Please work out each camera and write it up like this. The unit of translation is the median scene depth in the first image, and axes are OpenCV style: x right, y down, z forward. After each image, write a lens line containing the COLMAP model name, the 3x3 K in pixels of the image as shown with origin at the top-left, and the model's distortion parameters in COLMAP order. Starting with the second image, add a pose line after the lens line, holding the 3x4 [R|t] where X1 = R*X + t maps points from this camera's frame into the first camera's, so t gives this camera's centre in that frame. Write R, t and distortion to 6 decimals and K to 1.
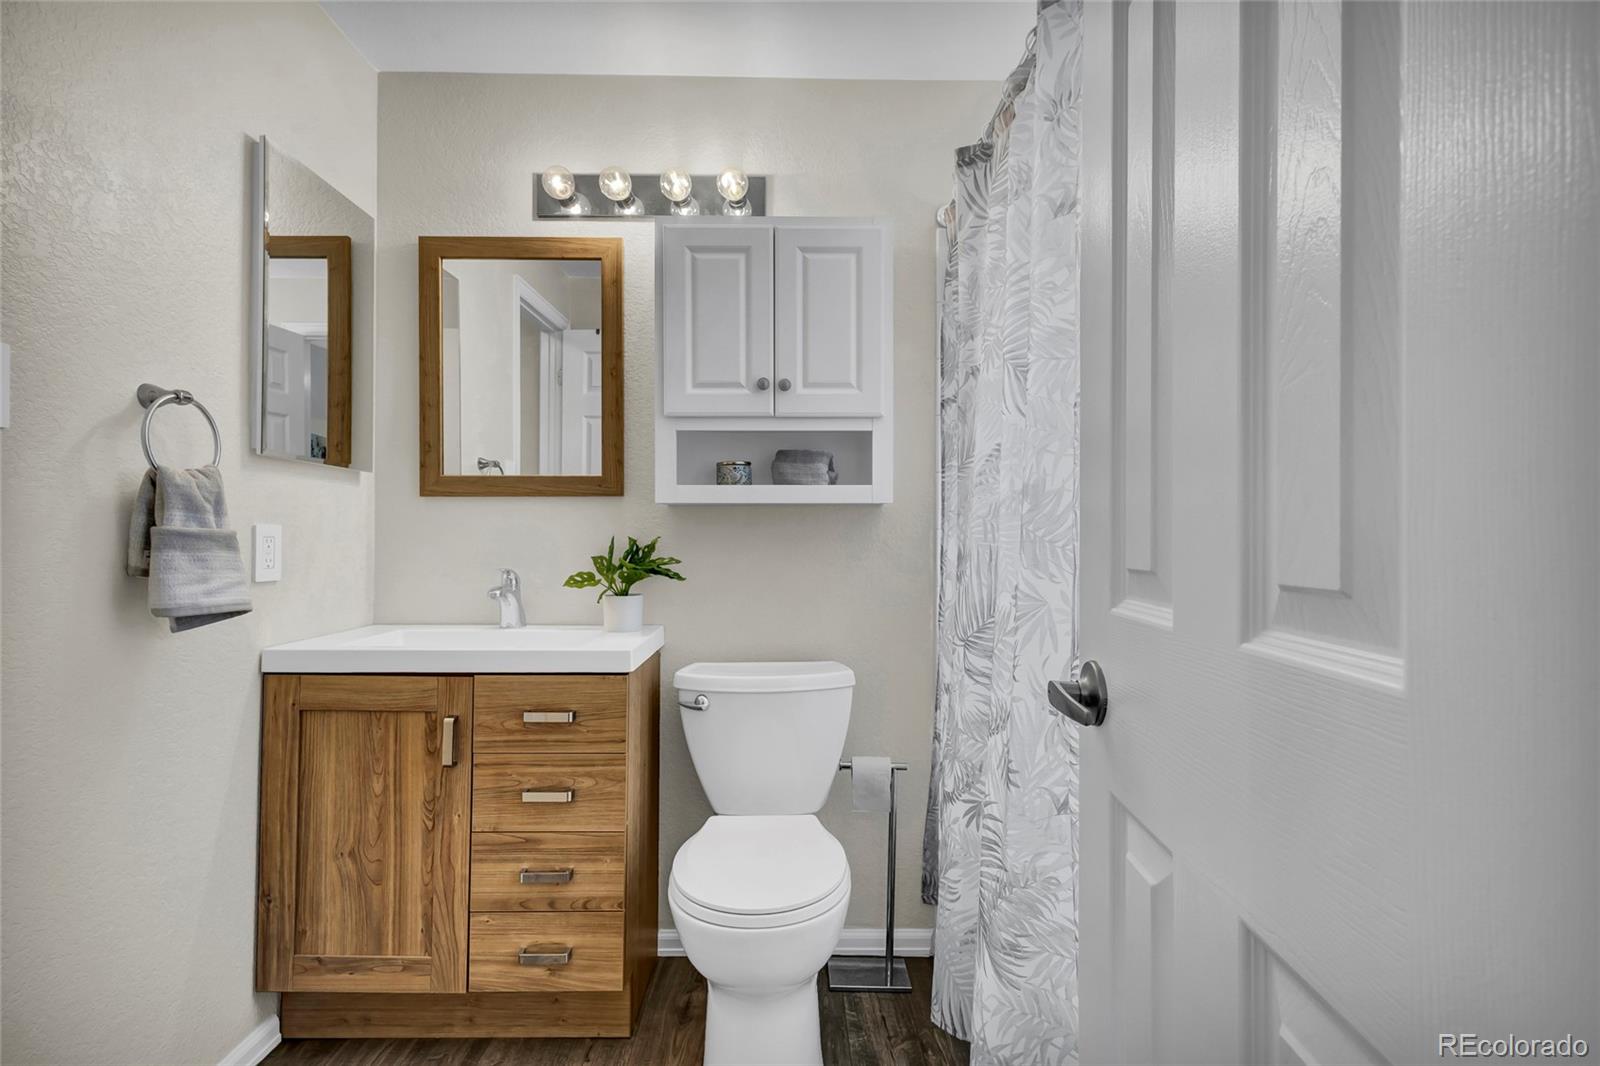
lens RADIAL K [[752.2, 0, 806.3], [0, 752.2, 531.4], [0, 0, 1]] dist [0.011889, -0.006931]
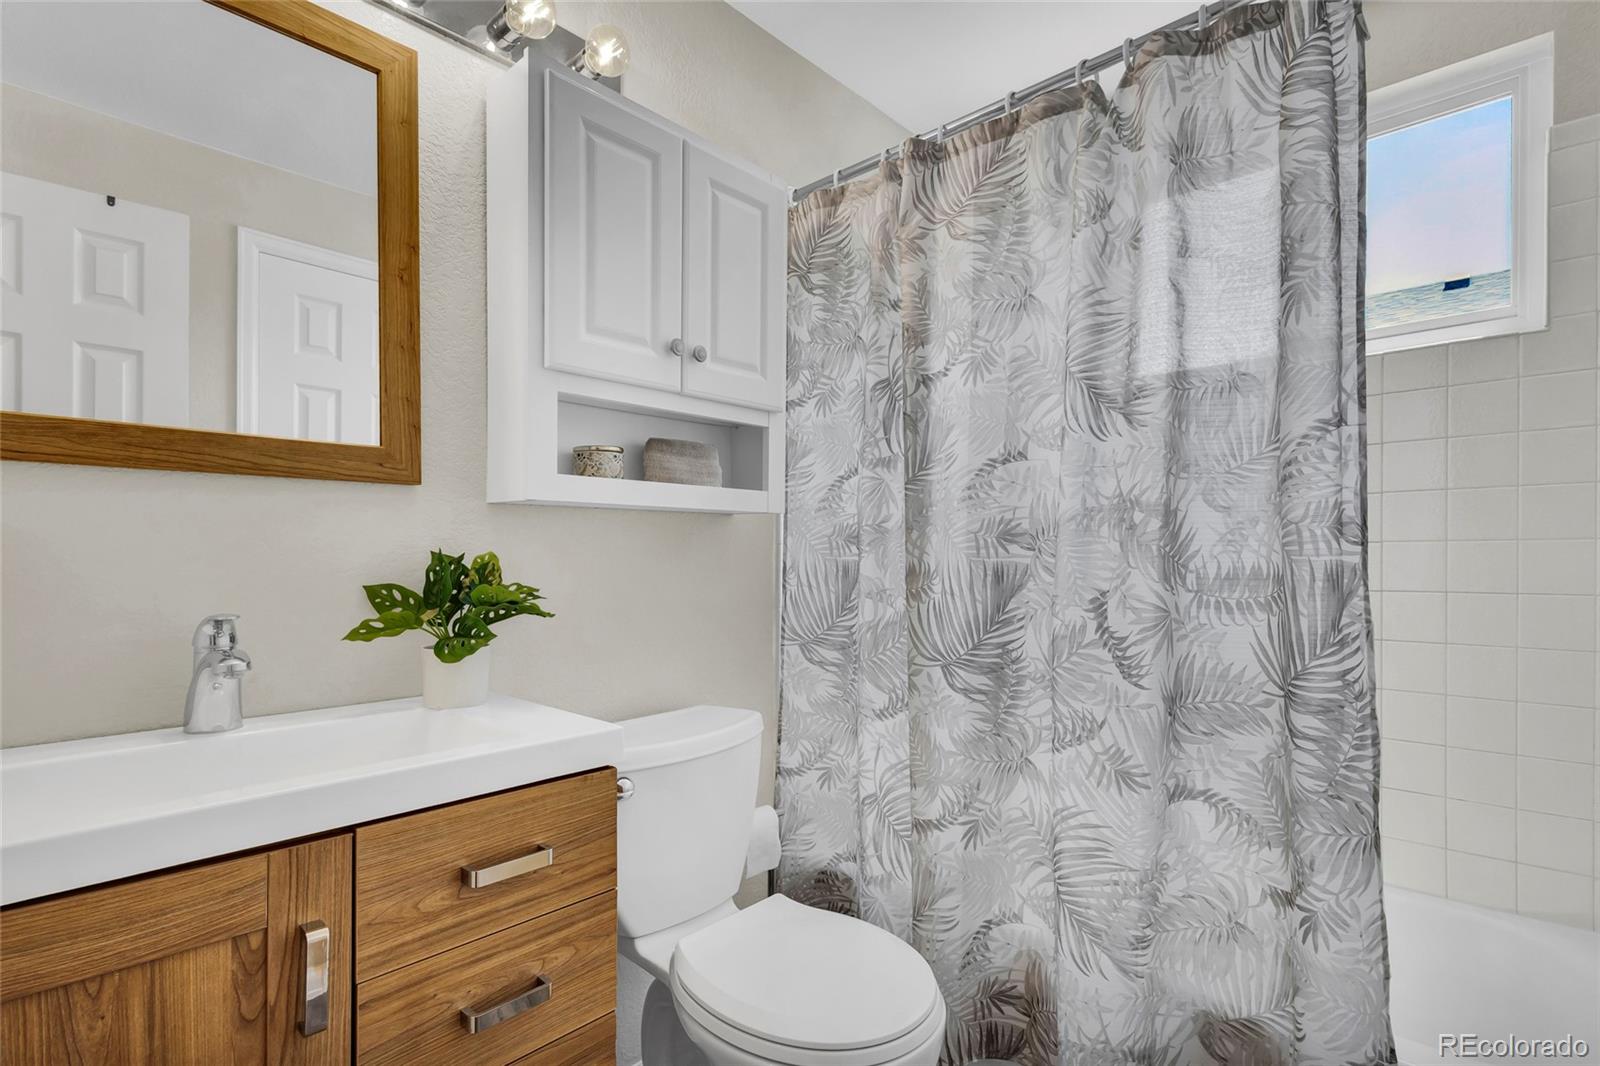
lens RADIAL K [[759.0, 0, 798.0], [0, 759.0, 564.0], [0, 0, 1]] dist [0.007436, -0.000541]
pose [[0.696822, -0.009886, 0.717176, -0.520330], [-0.006566, 0.999775, 0.020161, 0.003252], [-0.717214, -0.018758, 0.696600, 0.386922]]
